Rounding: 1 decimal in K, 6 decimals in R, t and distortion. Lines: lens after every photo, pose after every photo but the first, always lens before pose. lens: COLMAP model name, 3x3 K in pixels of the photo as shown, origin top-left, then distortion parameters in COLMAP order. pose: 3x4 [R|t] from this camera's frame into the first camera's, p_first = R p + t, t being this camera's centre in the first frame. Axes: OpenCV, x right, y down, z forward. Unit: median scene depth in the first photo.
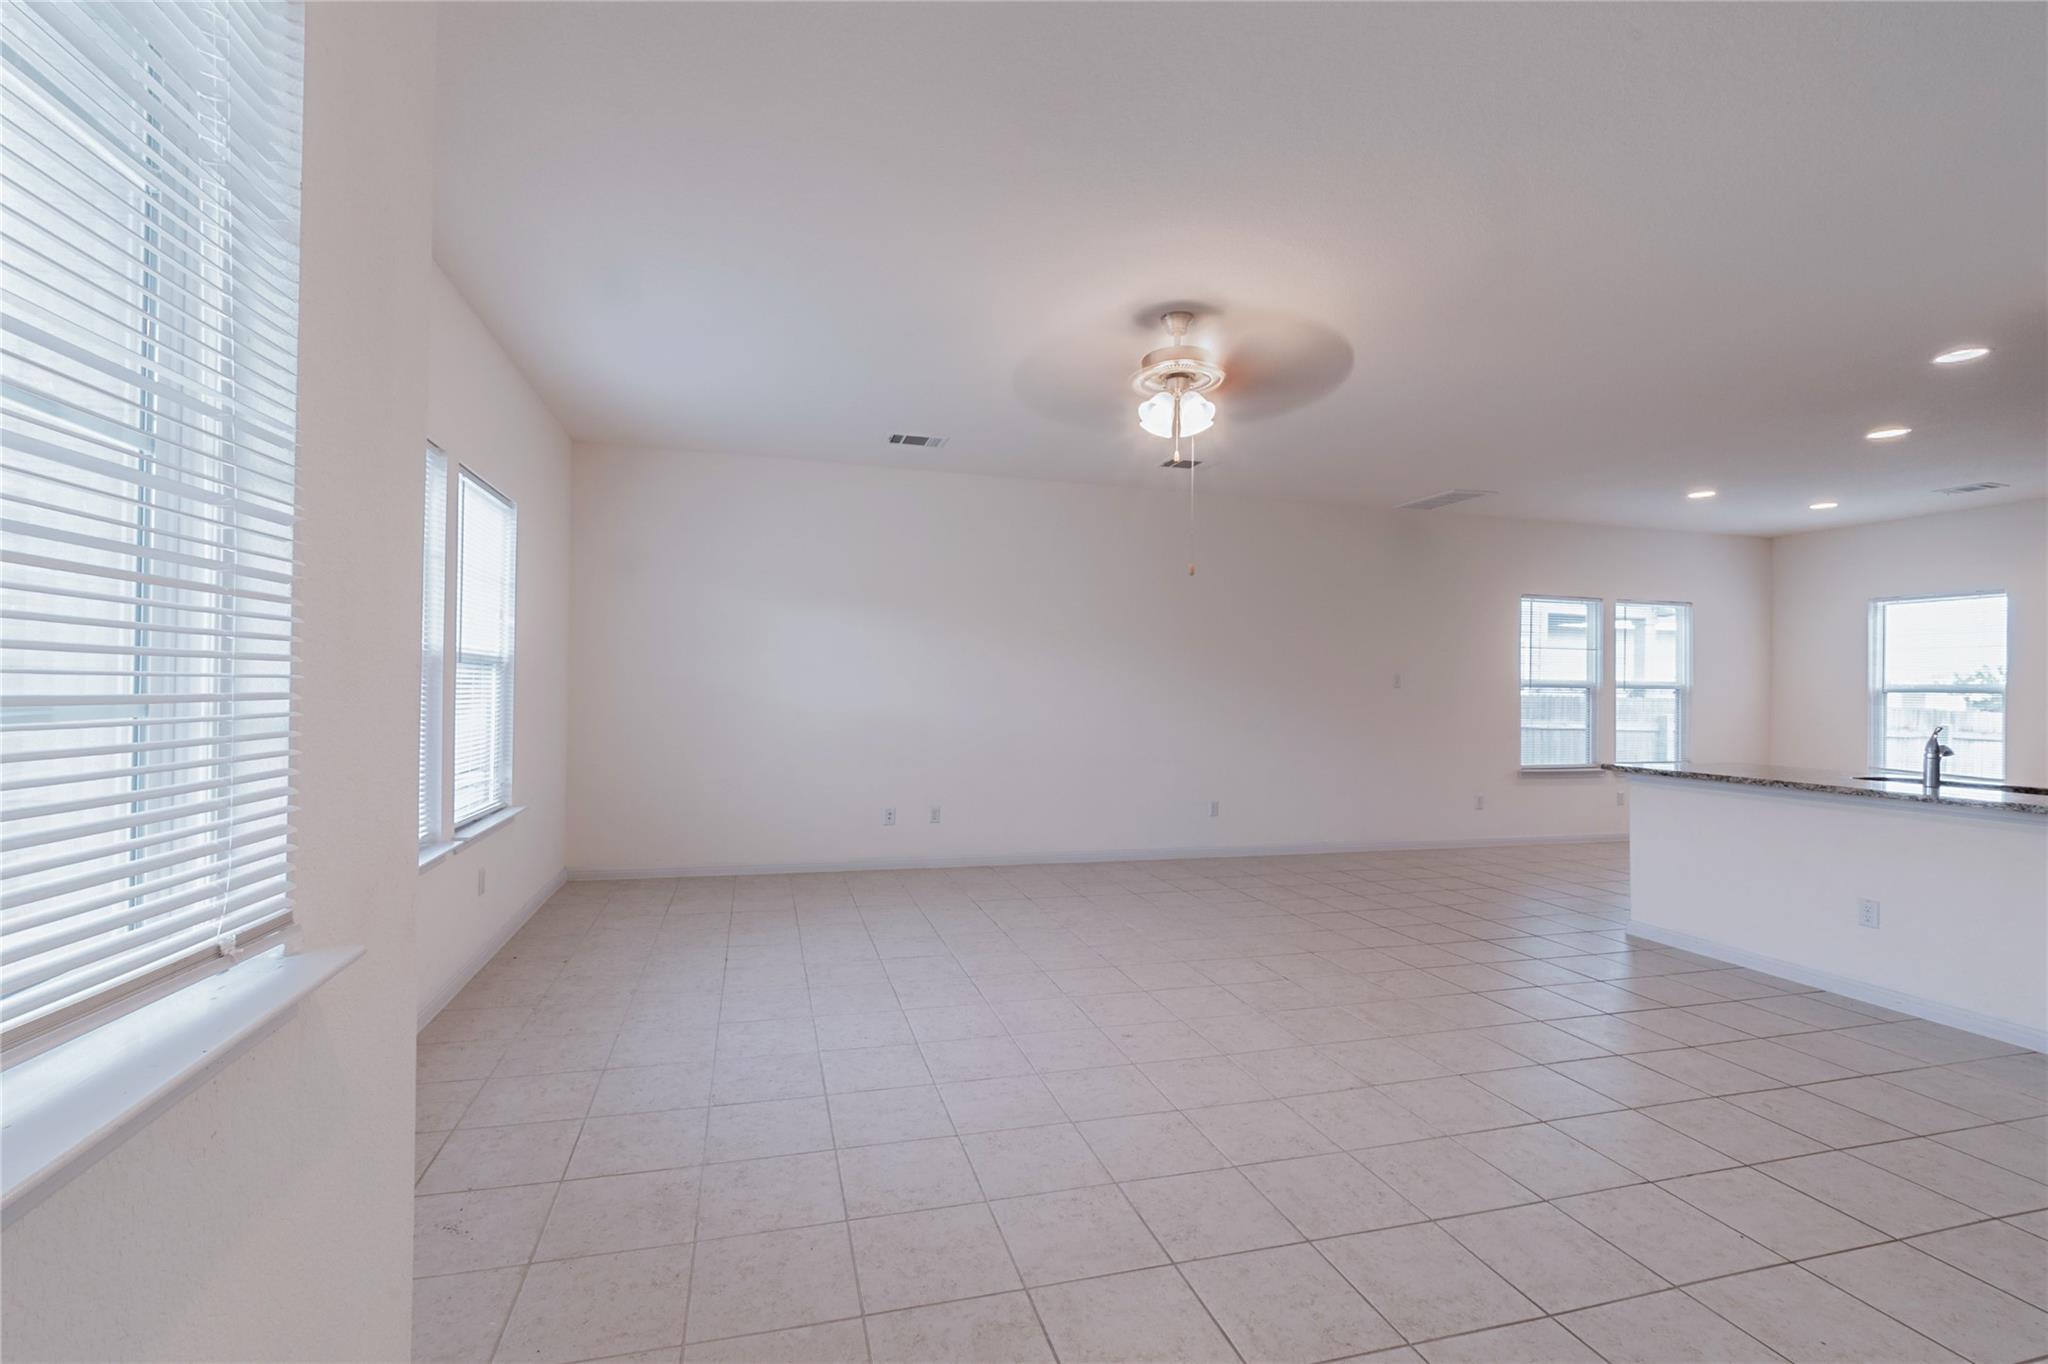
lens RADIAL K [[884.6, 0, 1015.1], [0, 884.6, 683.3], [0, 0, 1]] dist [-0.001631, 0.000319]
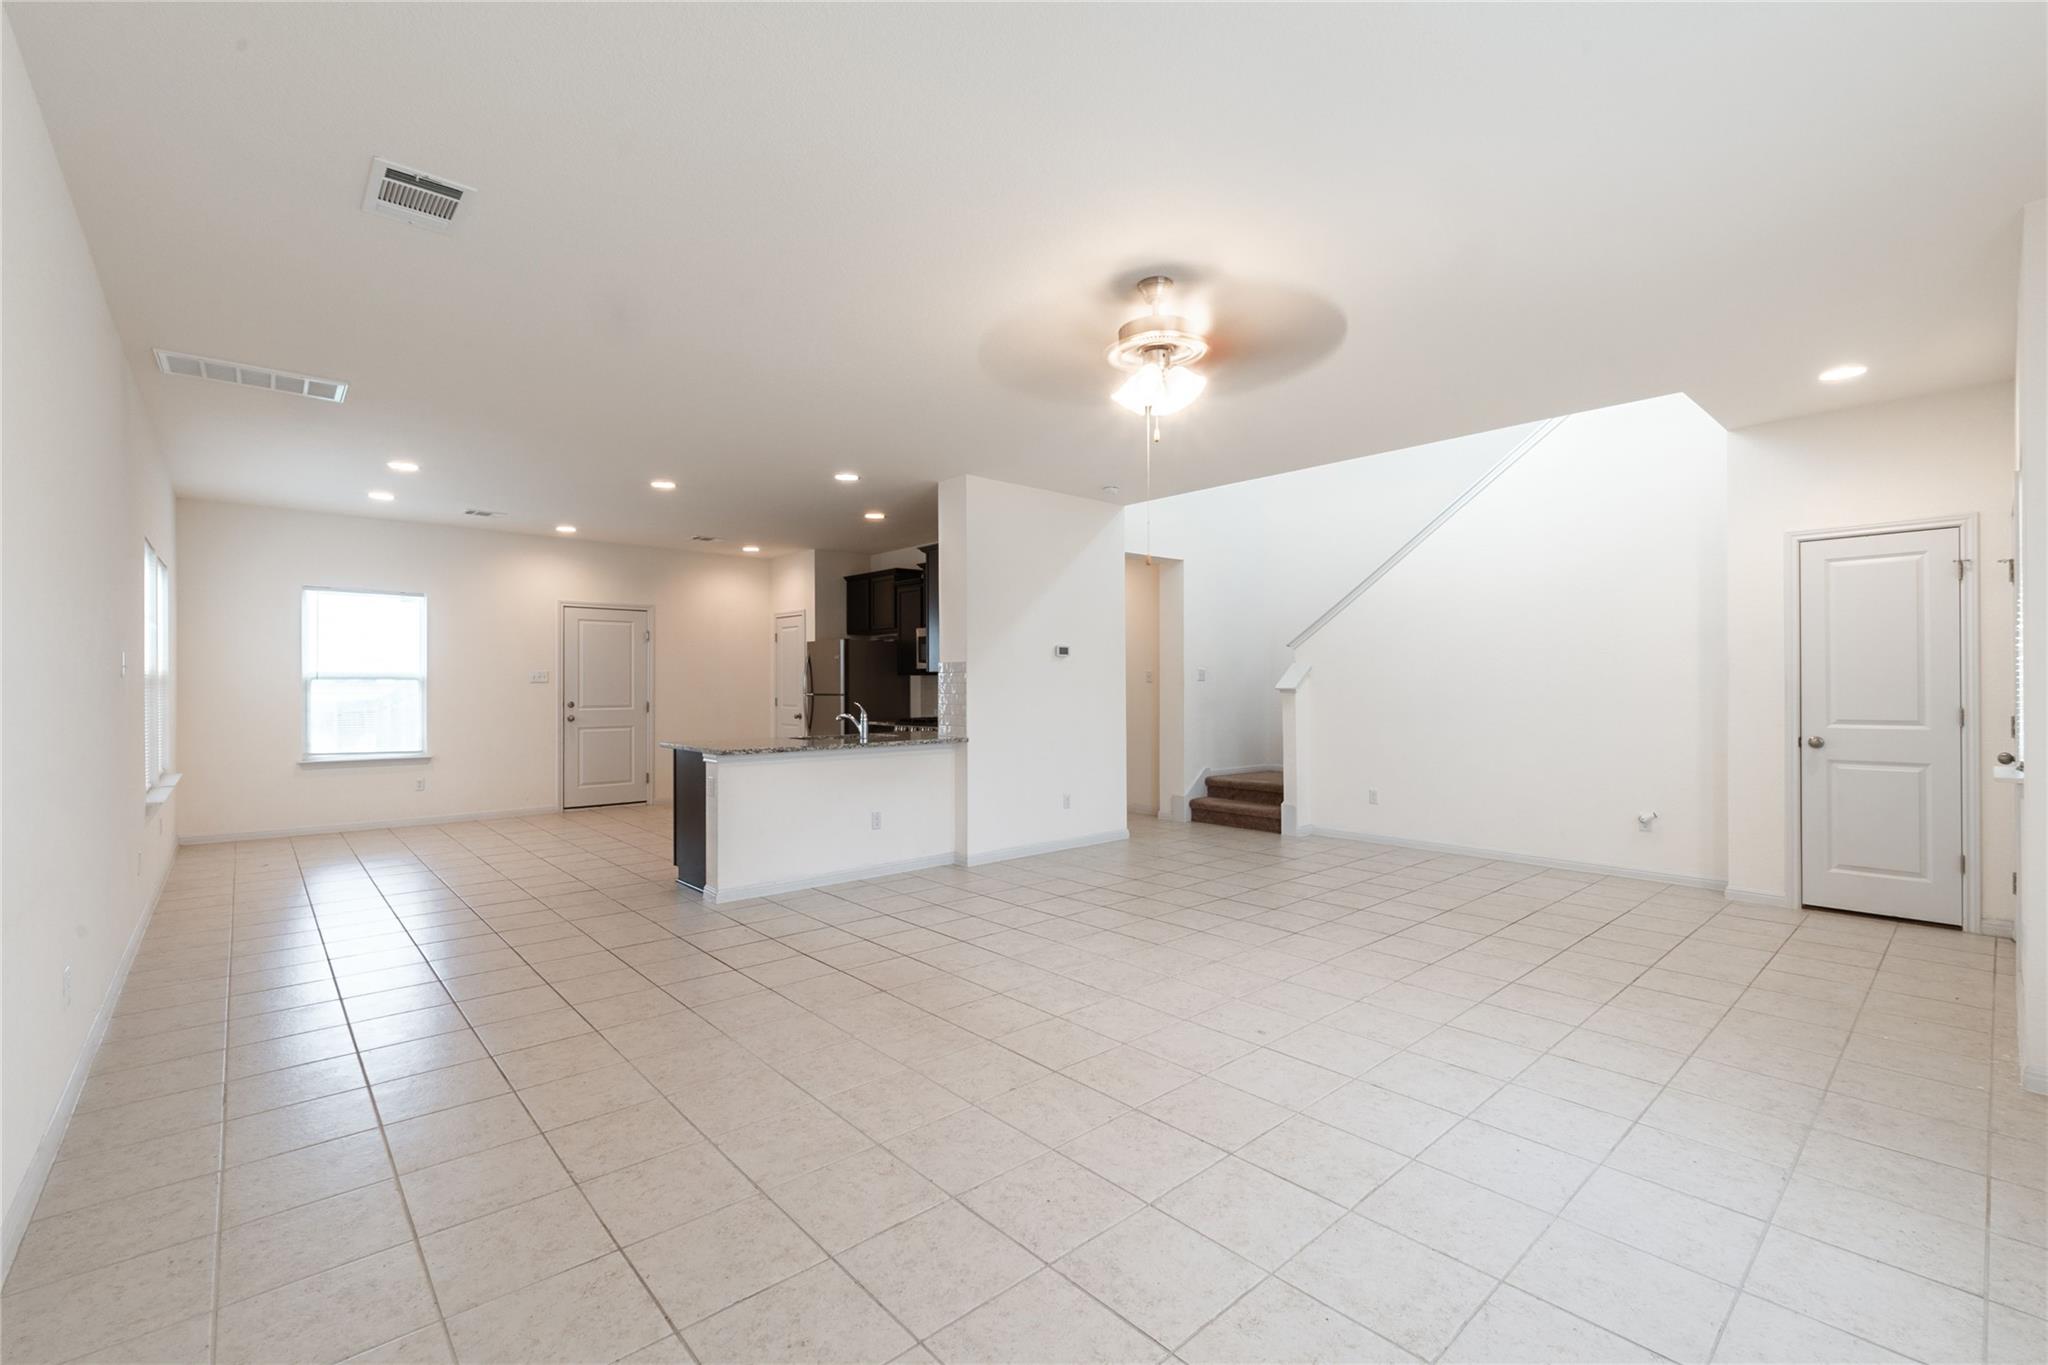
lens RADIAL K [[884.6, 0, 1015.1], [0, 884.6, 683.8], [0, 0, 1]] dist [-0.001631, 0.000319]
pose [[-0.429752, -0.010846, 0.902882, -0.560446], [-0.005344, 0.999941, 0.009469, 0.000435], [-0.902931, -0.000756, -0.429784, 1.454166]]
